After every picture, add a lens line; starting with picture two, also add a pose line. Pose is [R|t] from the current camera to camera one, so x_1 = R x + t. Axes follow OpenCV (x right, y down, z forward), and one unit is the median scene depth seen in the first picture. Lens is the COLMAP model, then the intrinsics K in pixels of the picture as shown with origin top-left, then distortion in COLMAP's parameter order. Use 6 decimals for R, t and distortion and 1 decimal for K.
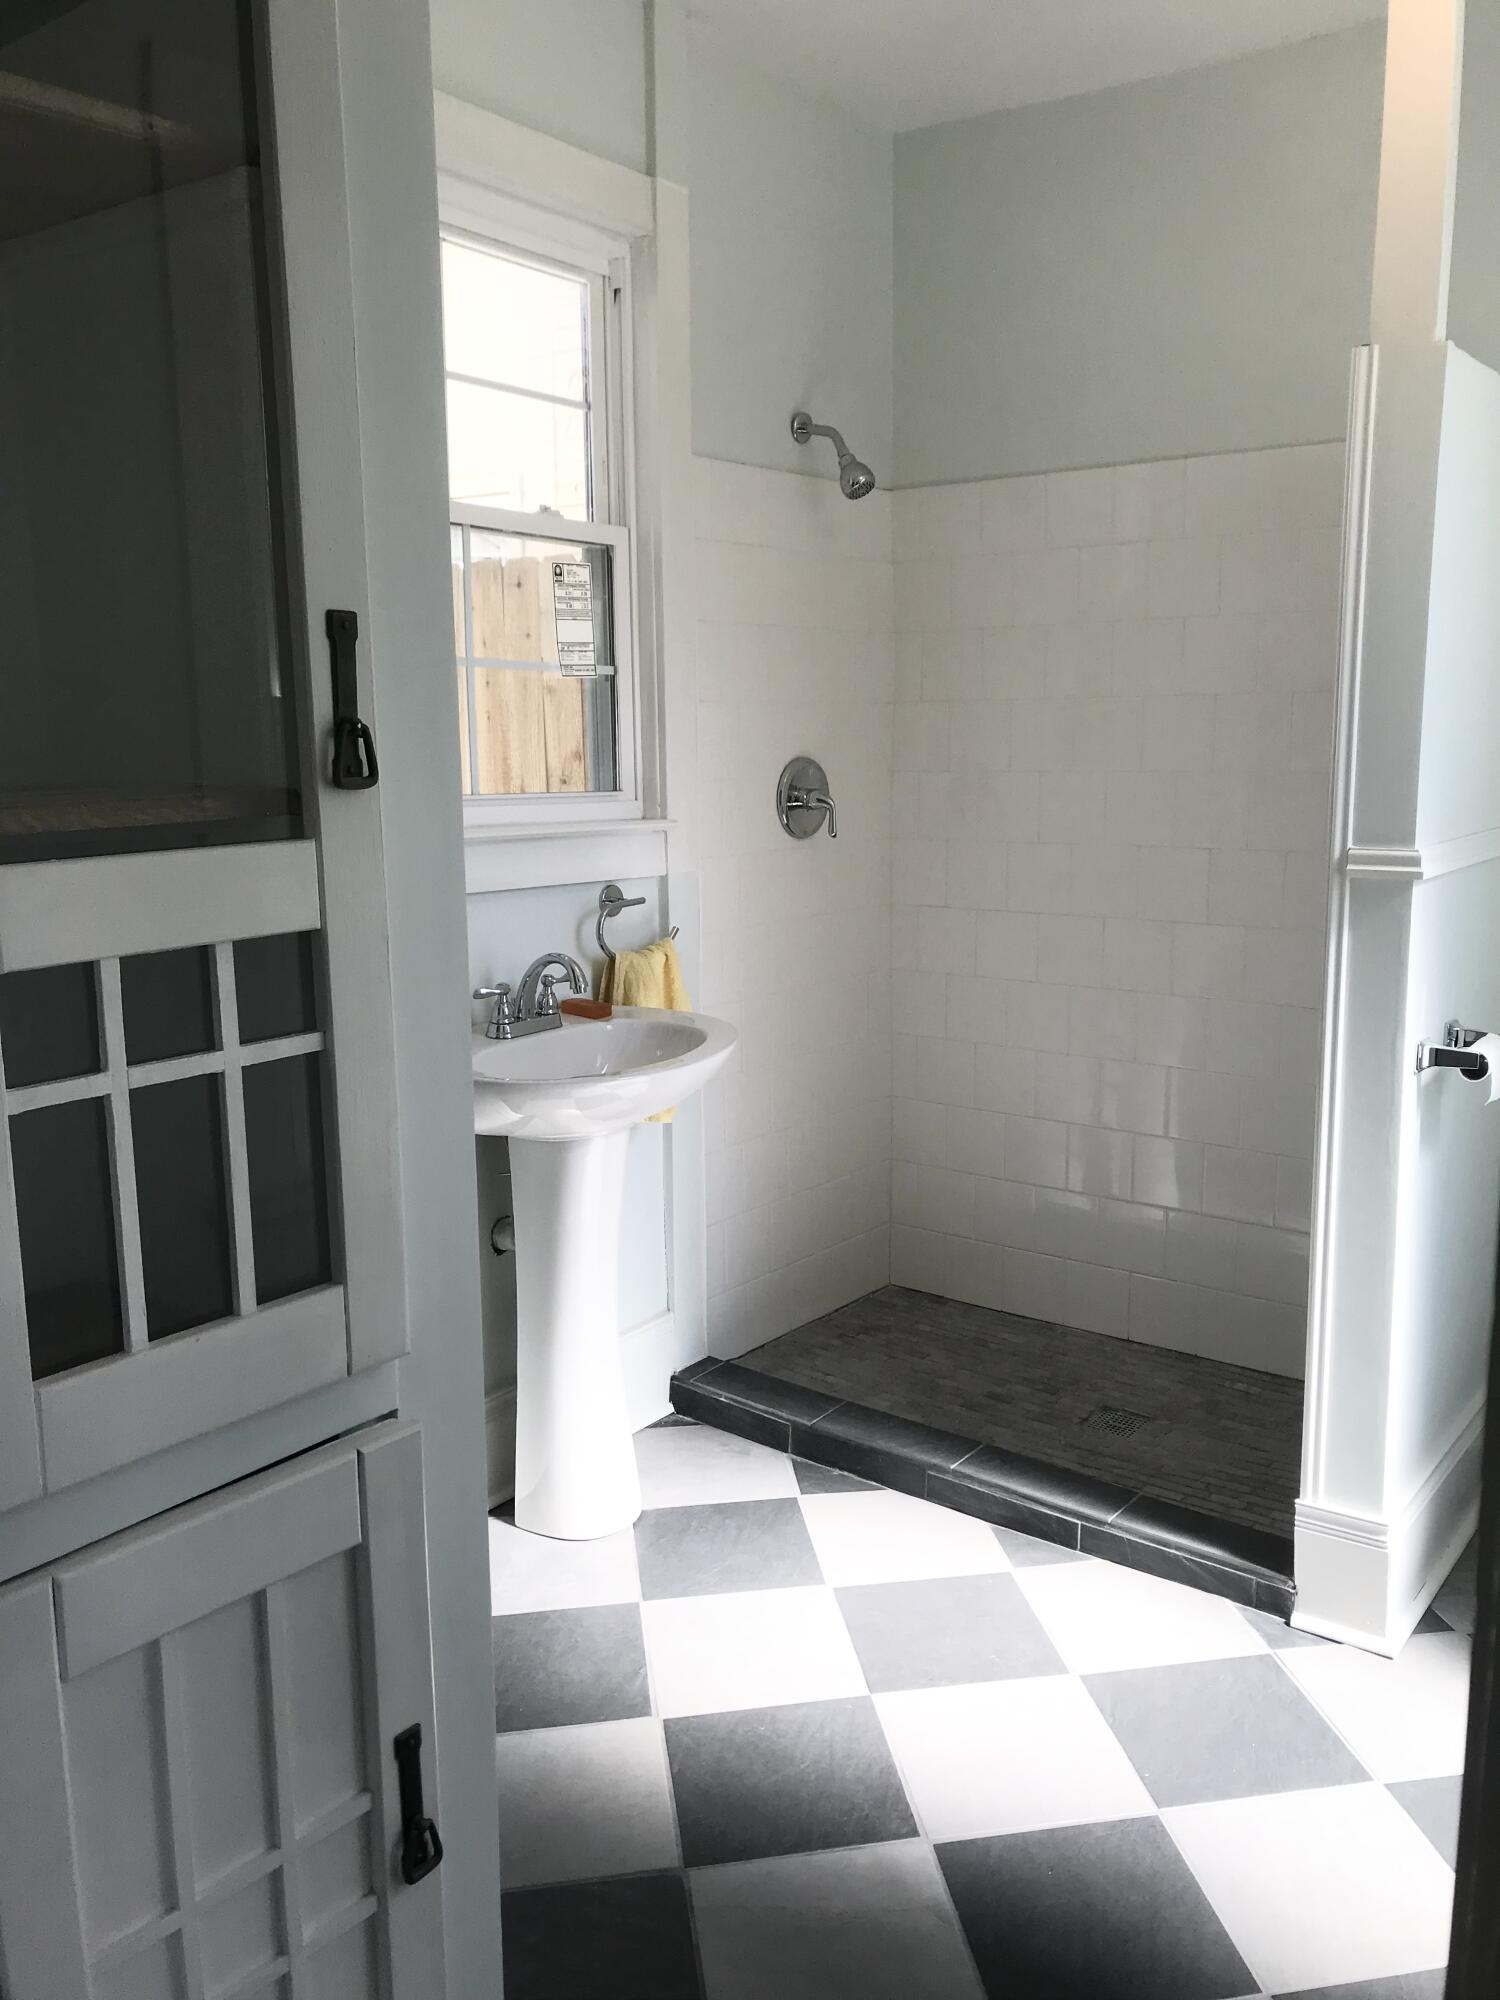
lens RADIAL K [[1617.3, 0, 750.0], [0, 1617.3, 1000.0], [0, 0, 1]] dist [-0.002807, 0.003401]
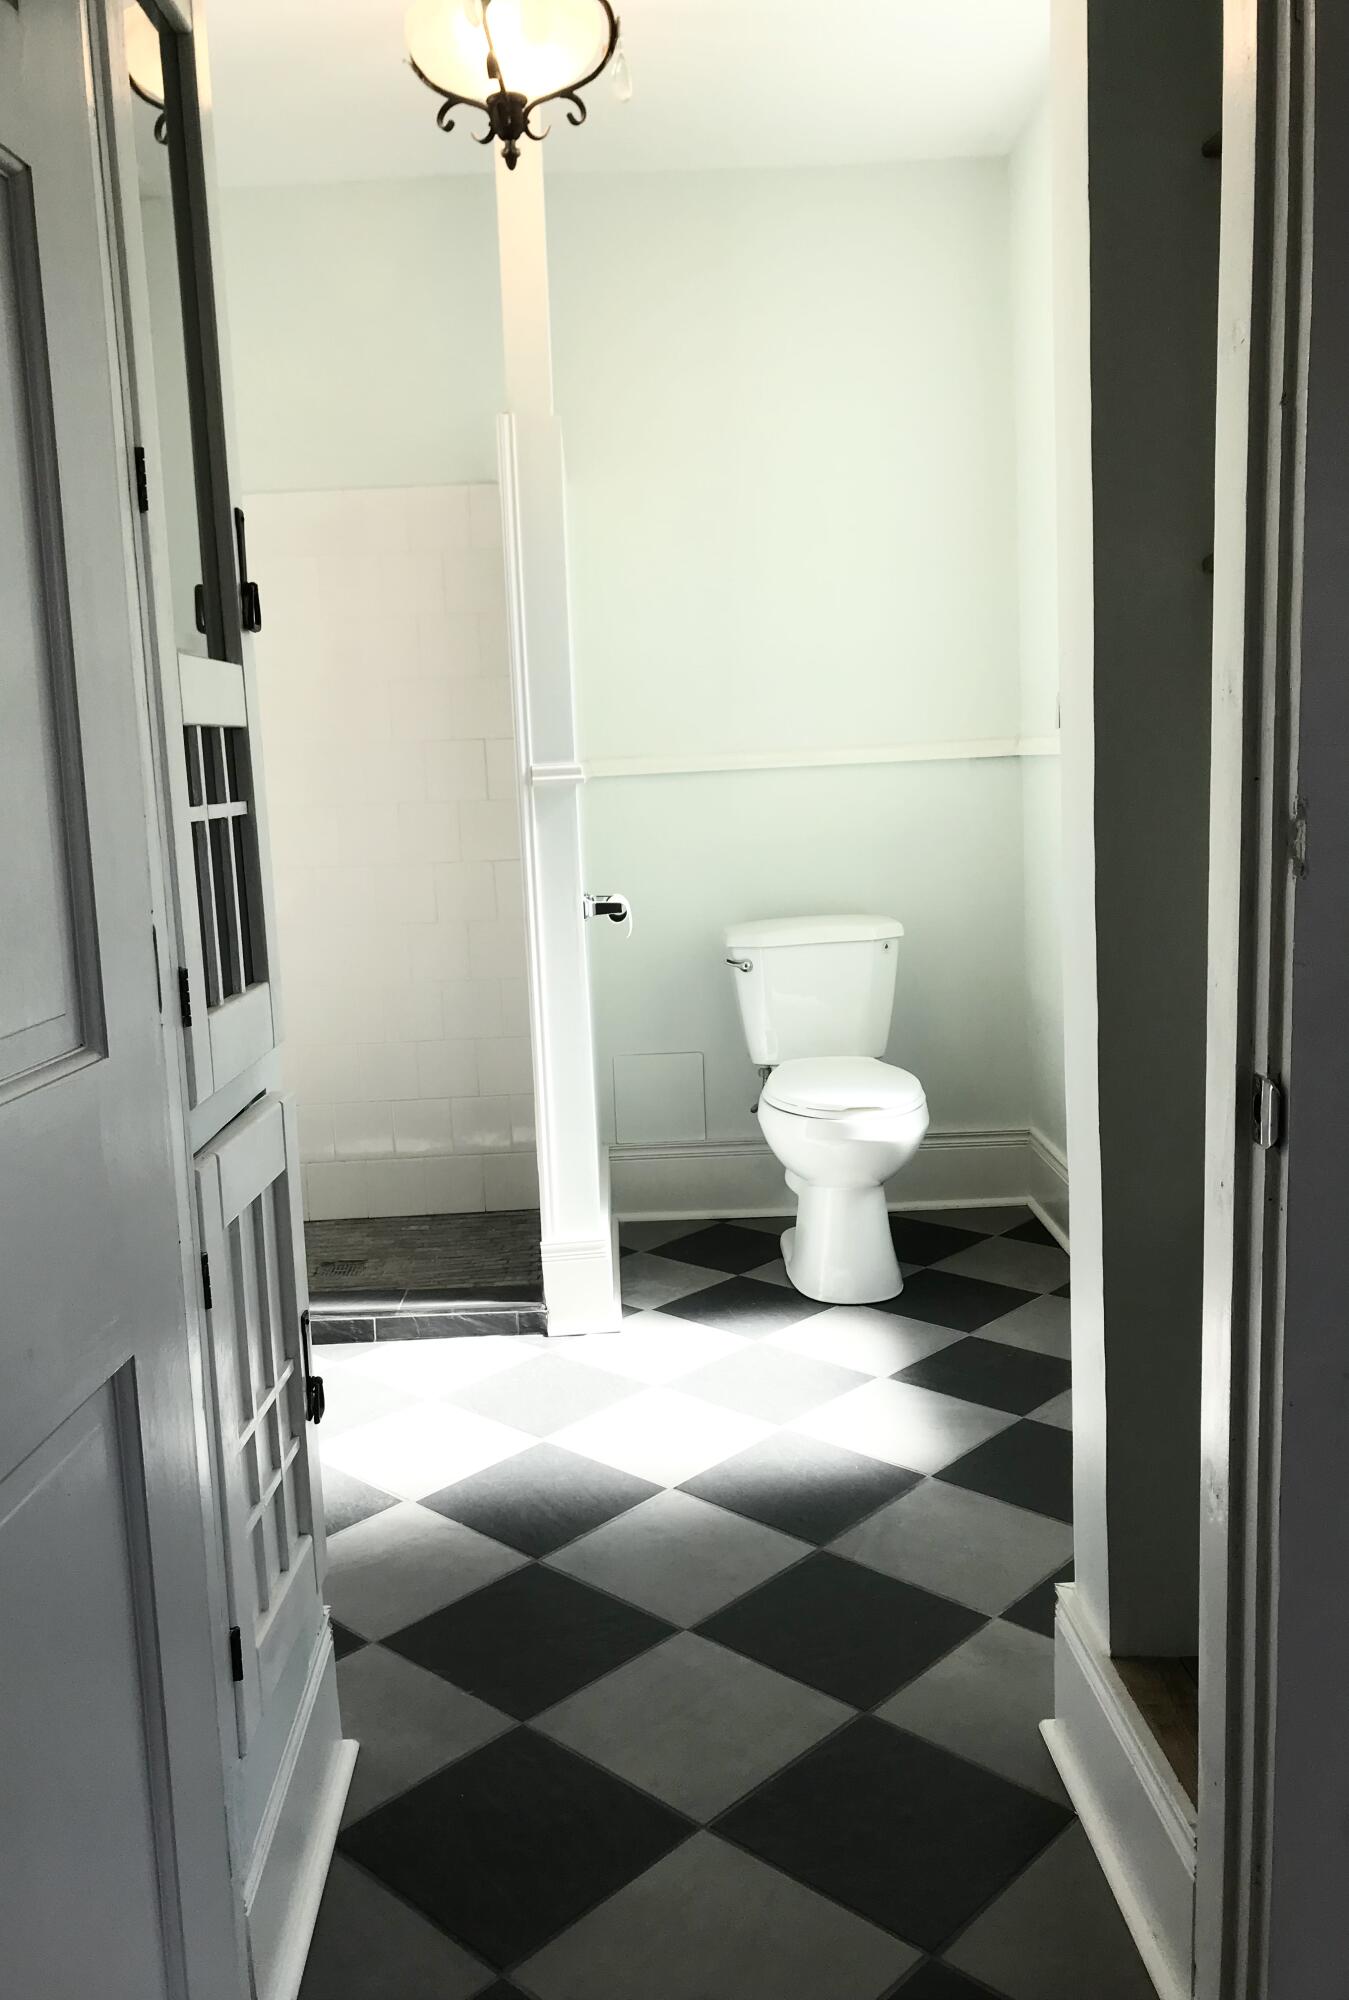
lens RADIAL K [[1588.7, 0, 674.5], [0, 1588.7, 1000.0], [0, 0, 1]] dist [0.033349, -0.000359]
pose [[0.775208, -0.108390, 0.622338, -0.432769], [0.130698, 0.991373, 0.009861, 0.115113], [-0.618038, 0.073694, 0.782686, -0.161299]]
